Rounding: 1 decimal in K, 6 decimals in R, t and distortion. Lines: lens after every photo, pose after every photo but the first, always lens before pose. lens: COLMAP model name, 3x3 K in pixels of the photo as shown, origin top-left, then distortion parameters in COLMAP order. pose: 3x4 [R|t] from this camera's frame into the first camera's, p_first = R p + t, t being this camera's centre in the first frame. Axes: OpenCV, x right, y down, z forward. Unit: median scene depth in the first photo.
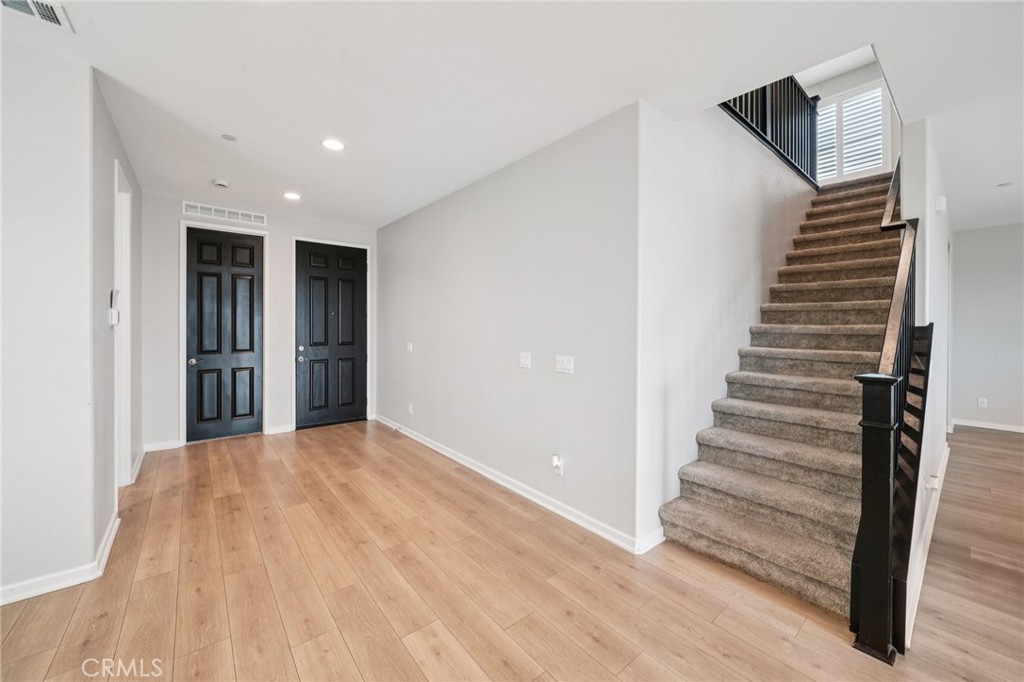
lens RADIAL K [[386.7, 0, 511.9], [0, 386.7, 330.1], [0, 0, 1]] dist [-0.022168, 0.000035]
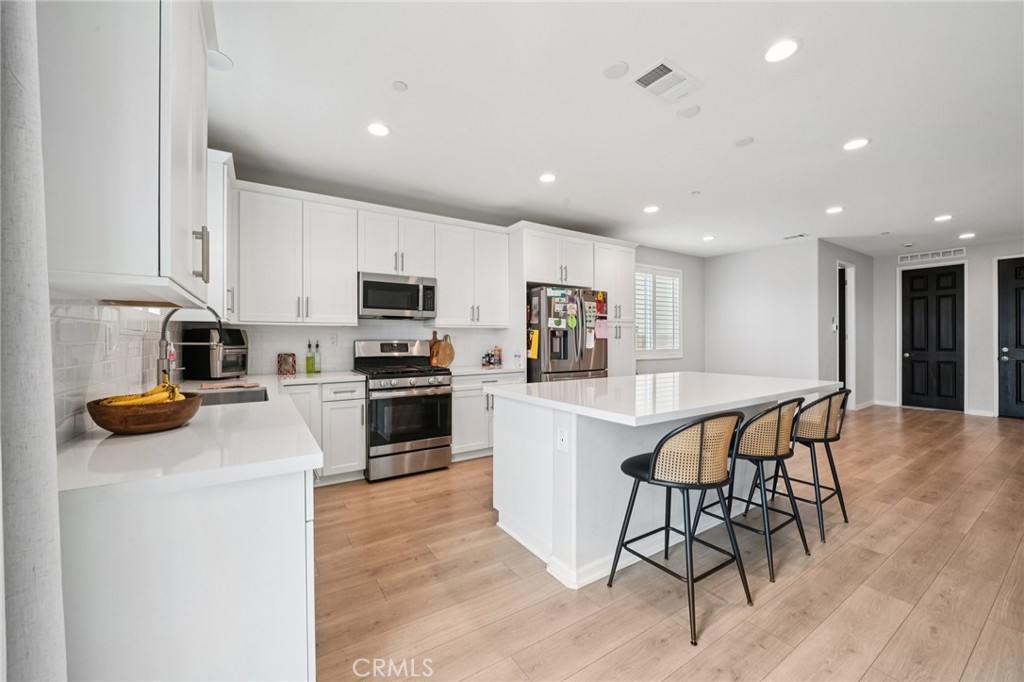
lens RADIAL K [[392.9, 0, 505.5], [0, 392.9, 341.3], [0, 0, 1]] dist [-0.011938, 0.000240]
pose [[-0.119822, -0.001799, -0.992794, 0.894772], [-0.007819, 0.999969, -0.000868, 0.038614], [0.992765, 0.007658, -0.119832, -0.426936]]
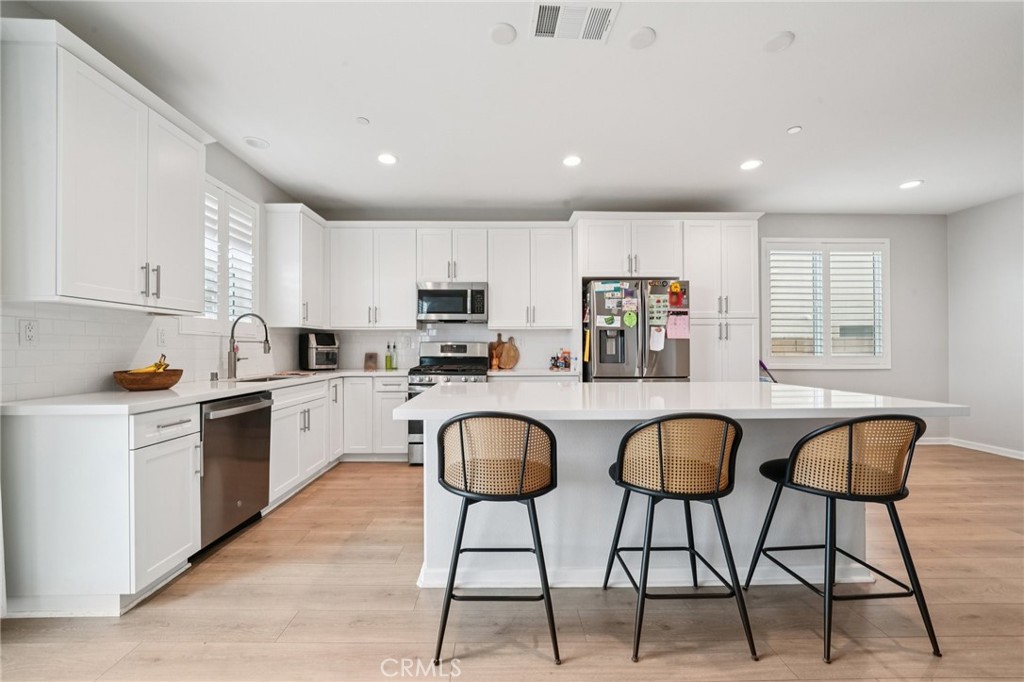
lens RADIAL K [[400.5, 0, 504.4], [0, 400.5, 348.0], [0, 0, 1]] dist [-0.011114, 0.000120]
pose [[-0.624340, -0.006561, -0.781125, 0.744824], [-0.009339, 0.999956, -0.000934, 0.051579], [0.781097, 0.006712, -0.624374, -0.076650]]
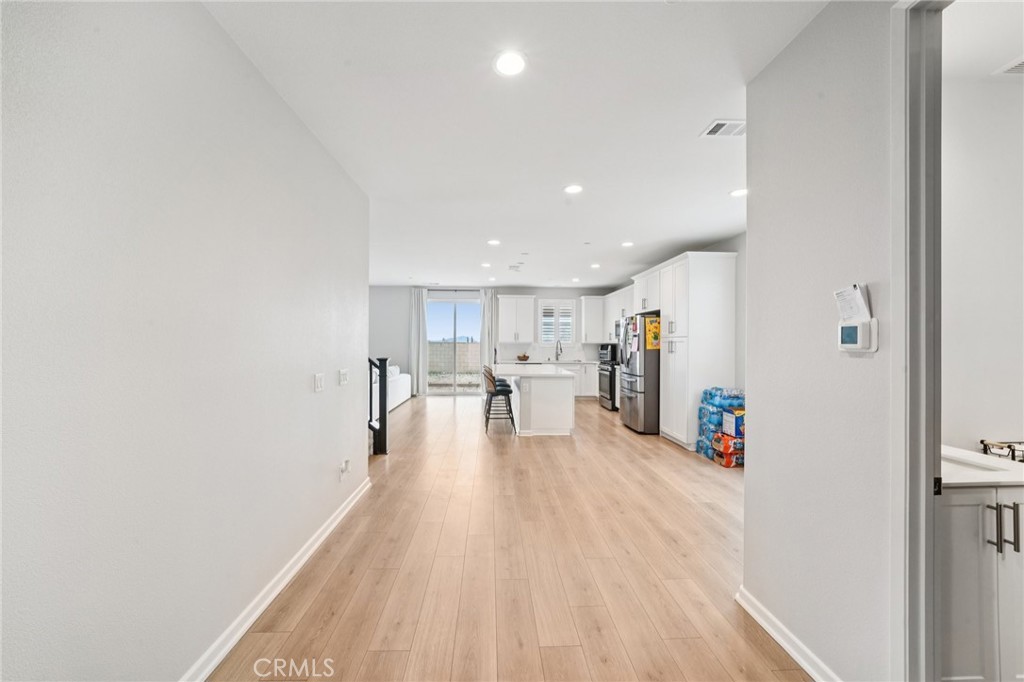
lens RADIAL K [[382.0, 0, 512.0], [0, 382.0, 341.0], [0, 0, 1]] dist [0.000167, 0.000055]
pose [[-0.803707, -0.009050, 0.594956, -0.532691], [-0.005973, 0.999957, 0.007141, -0.012821], [-0.594995, 0.002186, -0.803726, 0.945439]]
